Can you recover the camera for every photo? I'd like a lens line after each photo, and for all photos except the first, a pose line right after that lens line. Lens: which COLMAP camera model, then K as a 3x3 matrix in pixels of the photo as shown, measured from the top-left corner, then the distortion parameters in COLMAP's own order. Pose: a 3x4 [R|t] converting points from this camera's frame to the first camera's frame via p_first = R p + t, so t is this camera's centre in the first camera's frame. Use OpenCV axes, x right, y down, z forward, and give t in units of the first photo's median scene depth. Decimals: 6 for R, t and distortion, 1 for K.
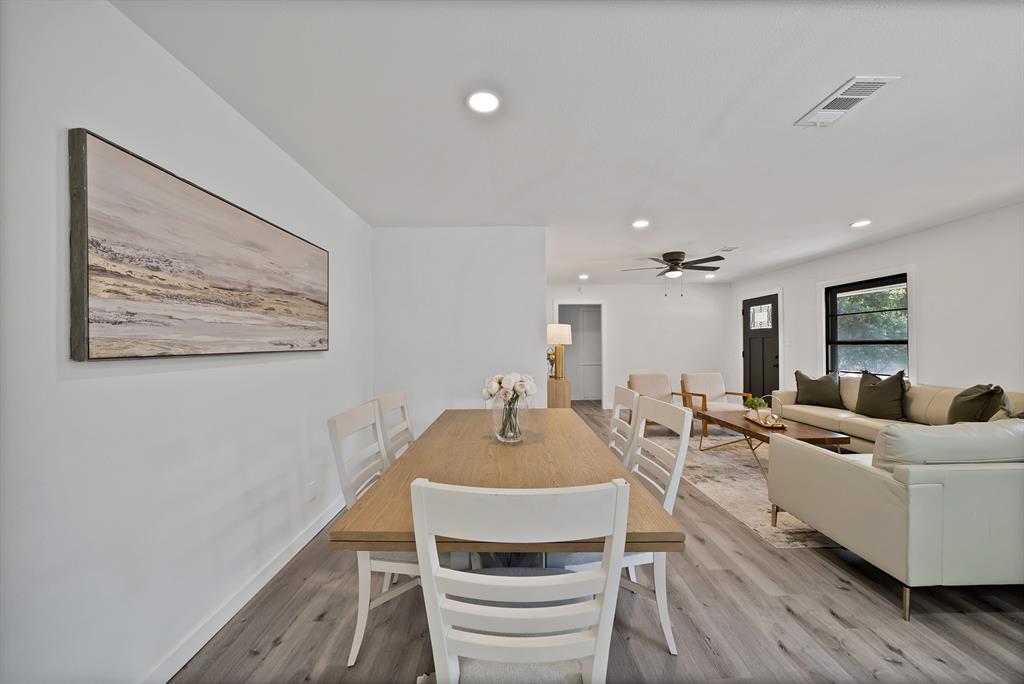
lens RADIAL K [[363.6, 0, 508.5], [0, 363.6, 343.0], [0, 0, 1]] dist [-0.019674, 0.000106]
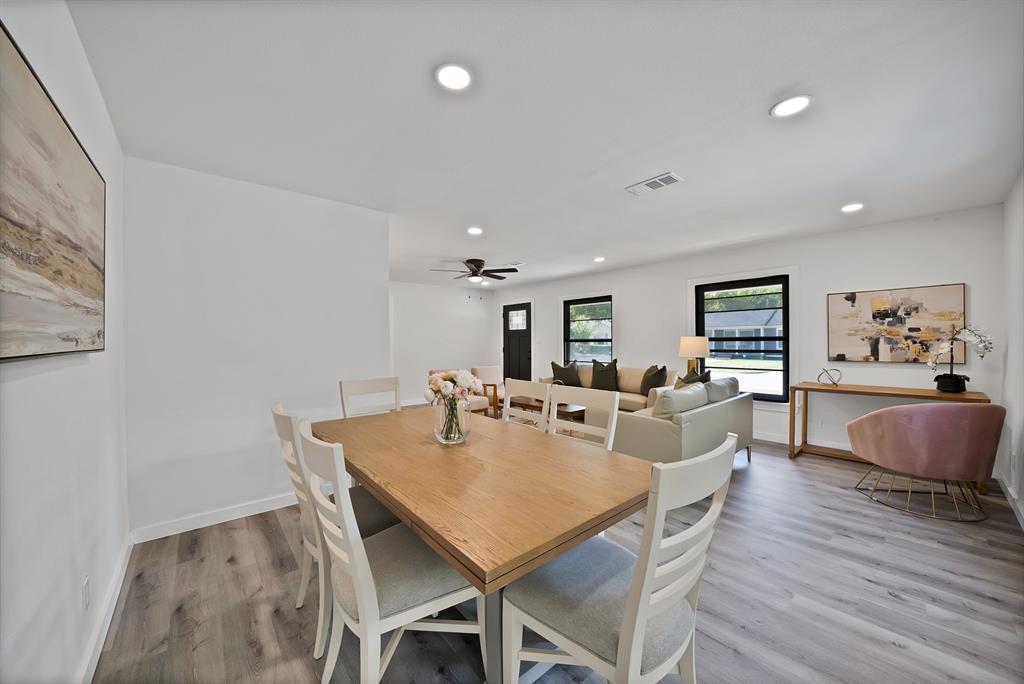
lens RADIAL K [[365.3, 0, 506.1], [0, 365.3, 343.2], [0, 0, 1]] dist [-0.016466, 0.000384]
pose [[0.763162, -0.001433, 0.646205, -0.271572], [-0.002741, 0.999981, 0.005454, 0.002564], [-0.646201, -0.005934, 0.763144, 0.097508]]
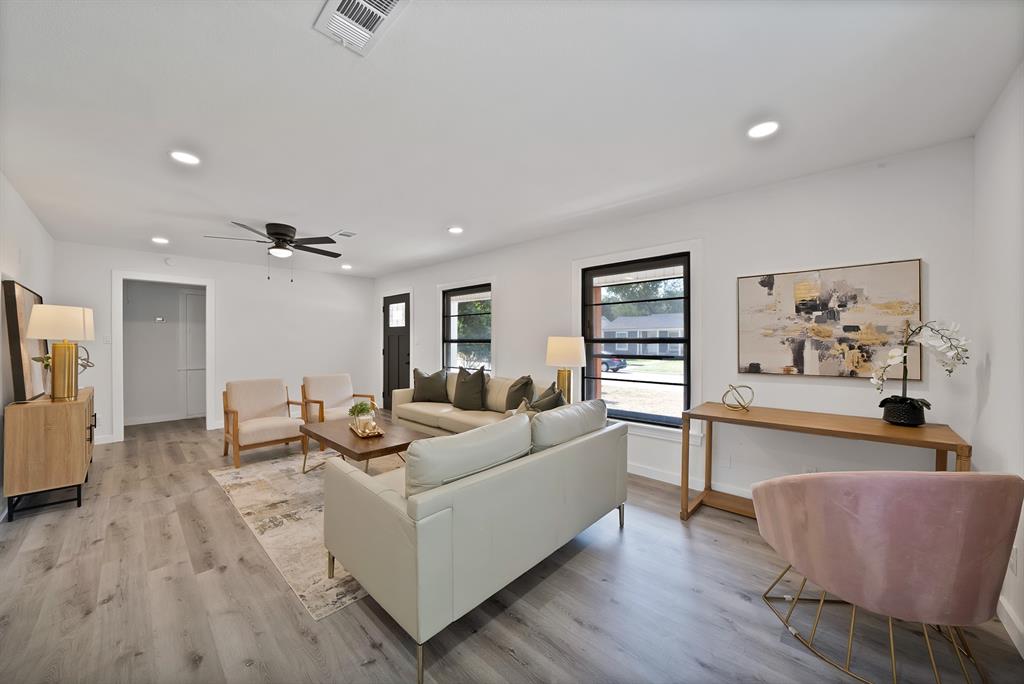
lens RADIAL K [[368.6, 0, 506.2], [0, 368.6, 340.4], [0, 0, 1]] dist [-0.017592, 0.000058]
pose [[0.687243, 0.007744, 0.726386, 0.291017], [-0.009104, 0.999956, -0.002047, -0.003063], [-0.726370, -0.005206, 0.687284, 0.125545]]
